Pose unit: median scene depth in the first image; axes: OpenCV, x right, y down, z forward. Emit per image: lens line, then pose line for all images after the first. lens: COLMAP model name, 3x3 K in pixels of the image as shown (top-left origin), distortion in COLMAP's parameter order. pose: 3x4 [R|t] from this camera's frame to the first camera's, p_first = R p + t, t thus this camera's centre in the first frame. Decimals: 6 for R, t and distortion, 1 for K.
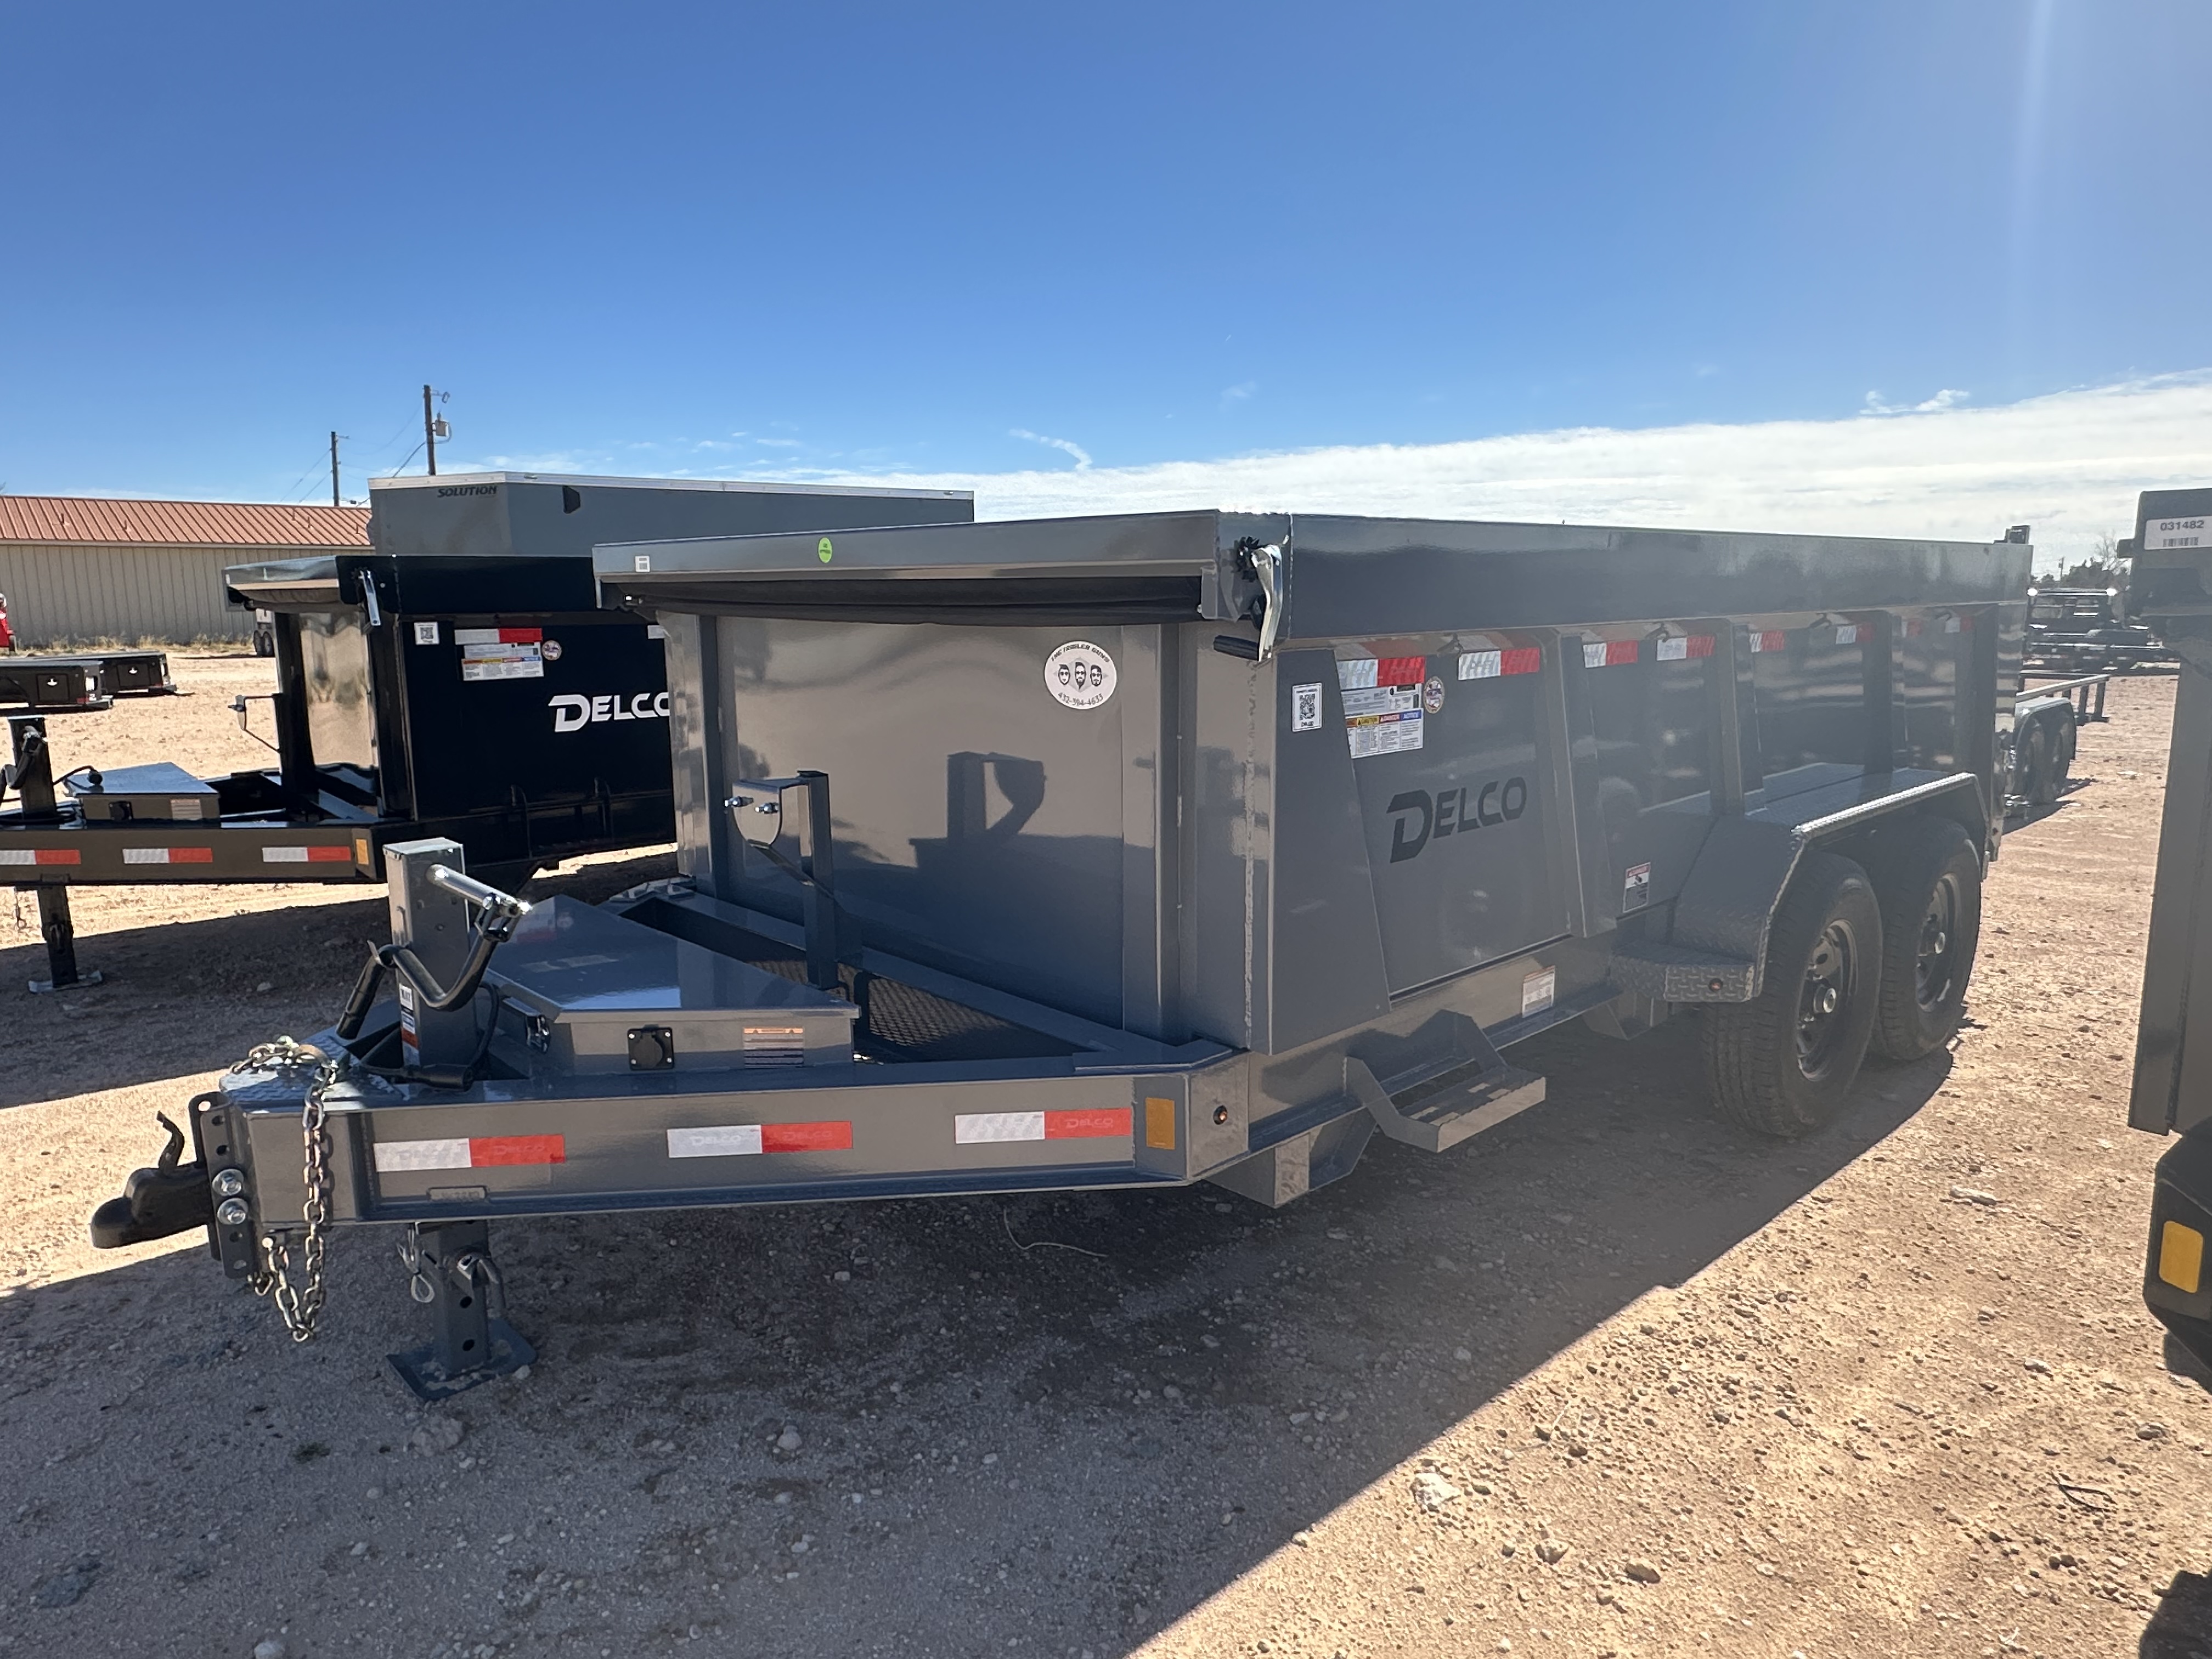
lens RADIAL K [[1362.8, 0, 1106.0], [0, 1362.8, 829.5], [0, 0, 1]] dist [-0.005189, -0.002305]
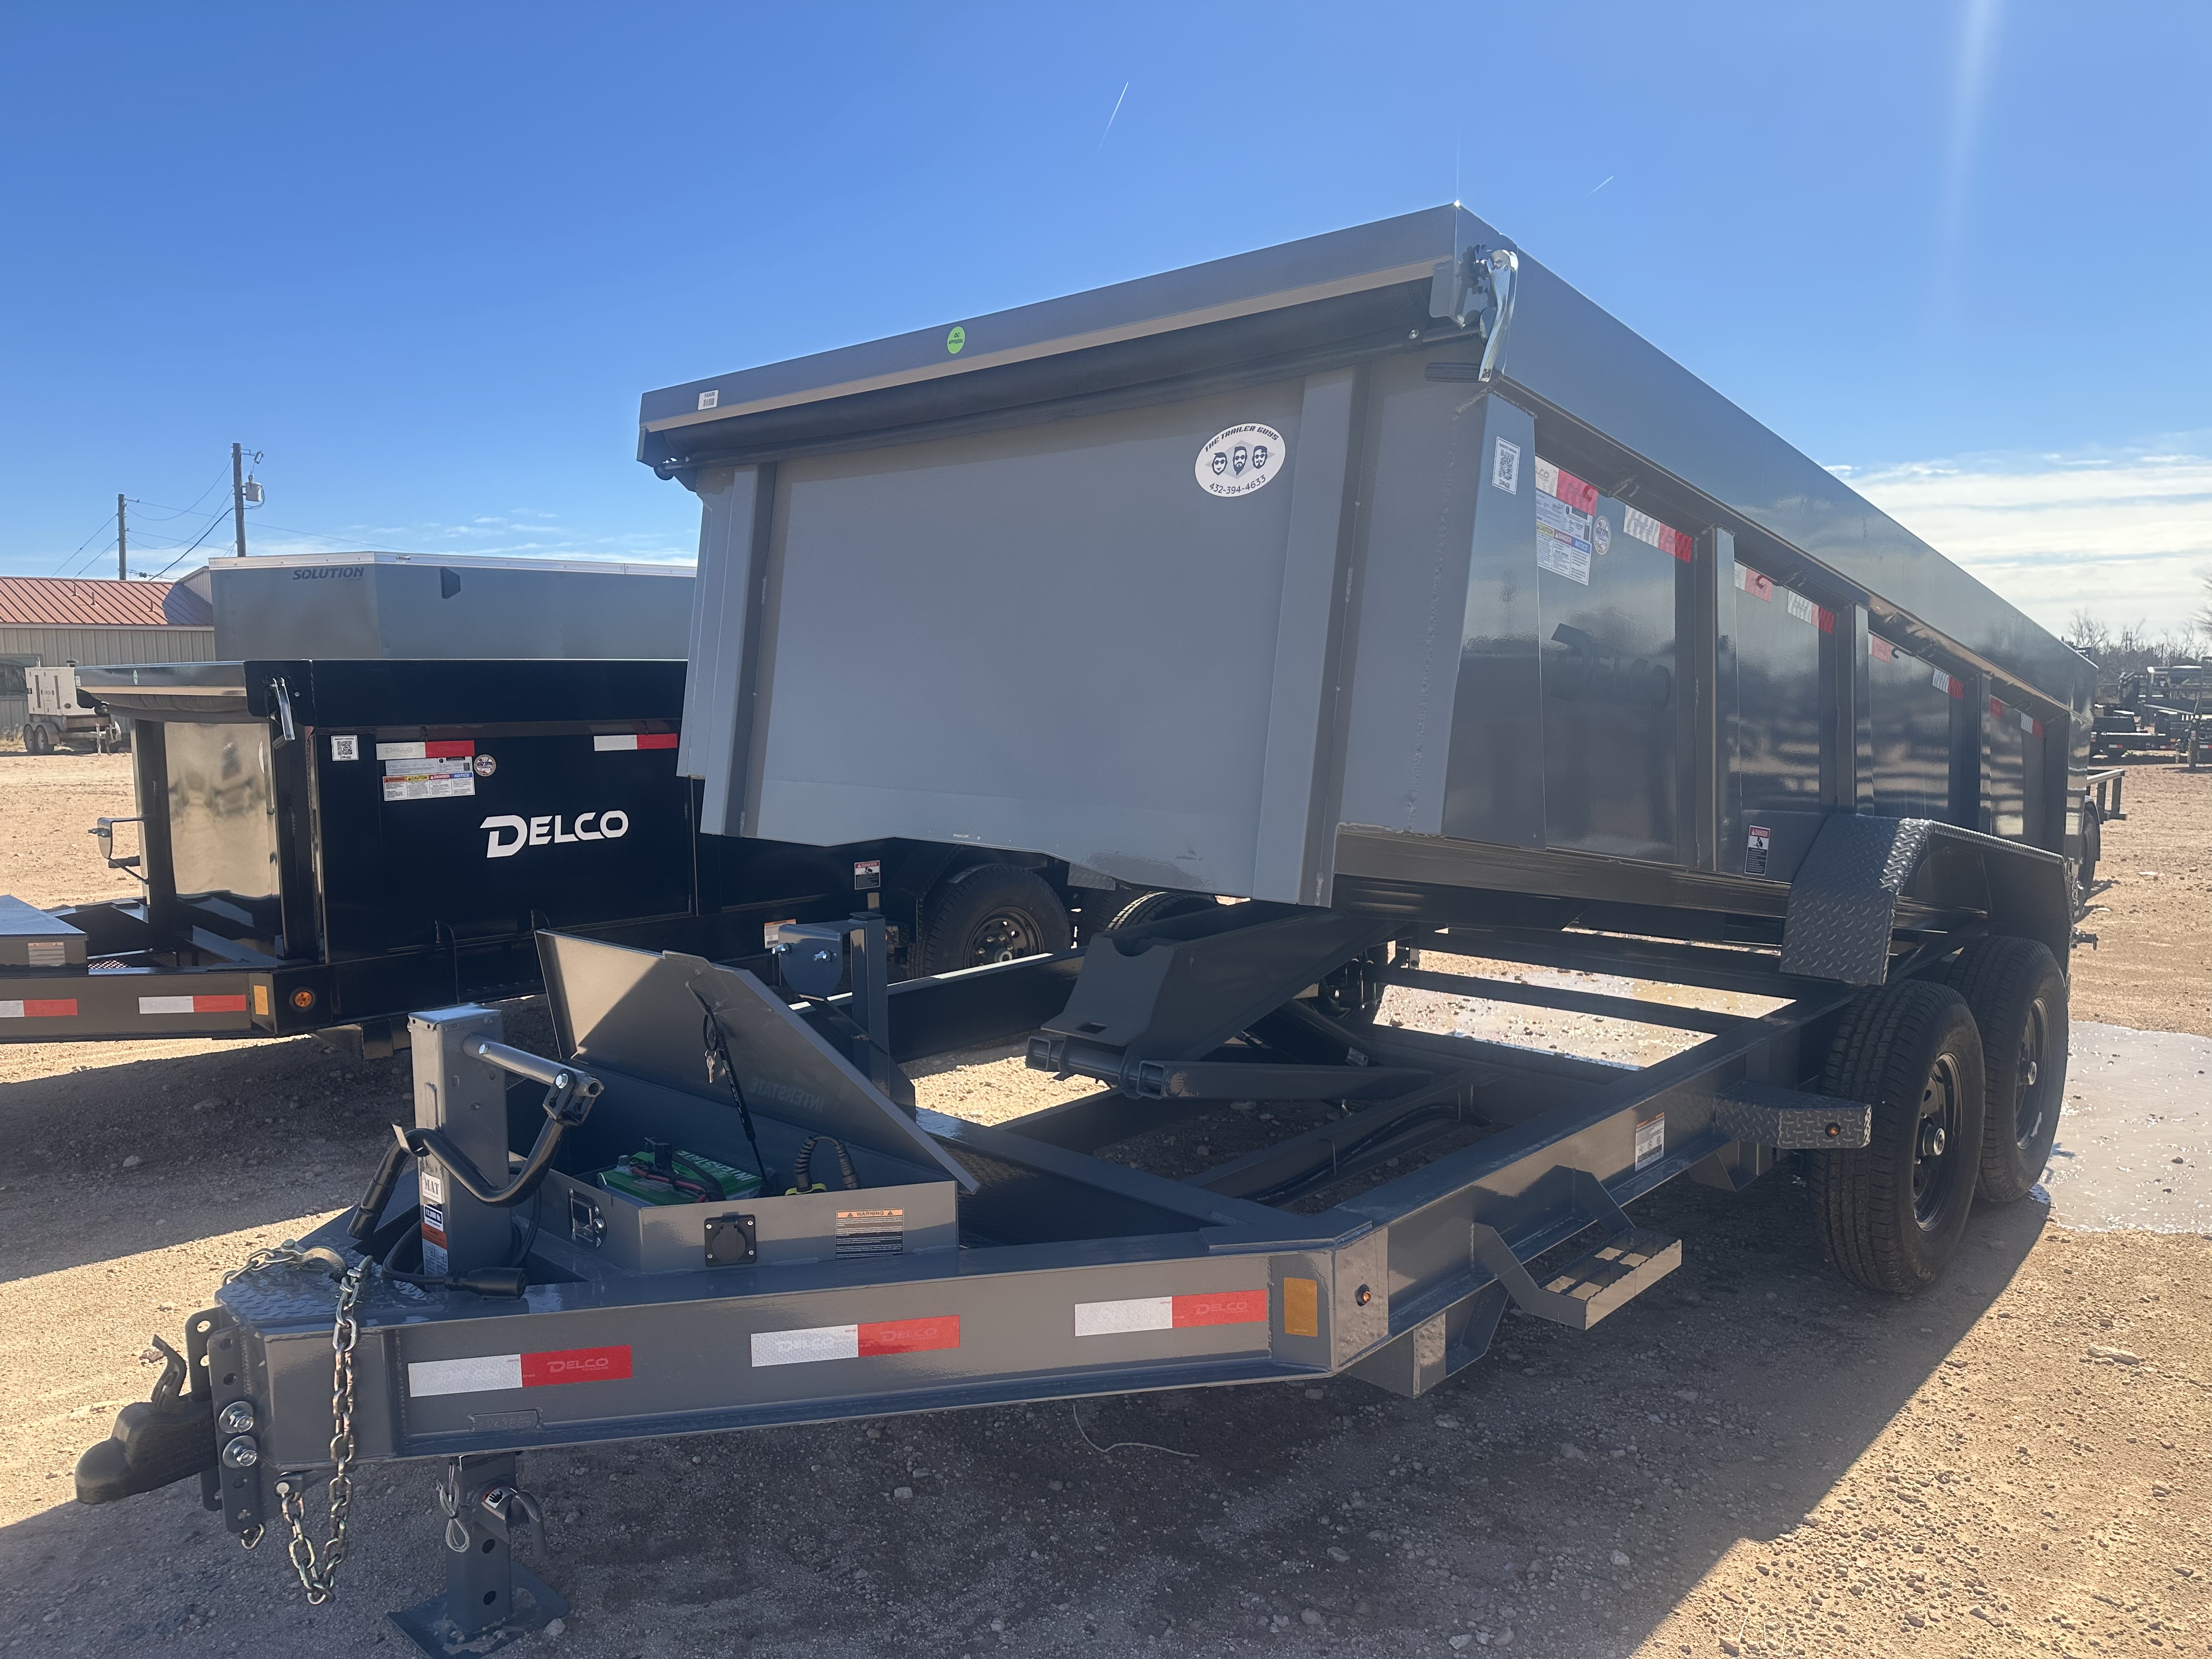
lens RADIAL K [[1530.9, 0, 1106.0], [0, 1530.9, 829.5], [0, 0, 1]] dist [0.016294, -0.019678]
pose [[0.997527, -0.008910, 0.069715, -0.134678], [0.013825, 0.997427, -0.070340, -0.026349], [-0.068909, 0.071130, 0.995084, -0.019164]]
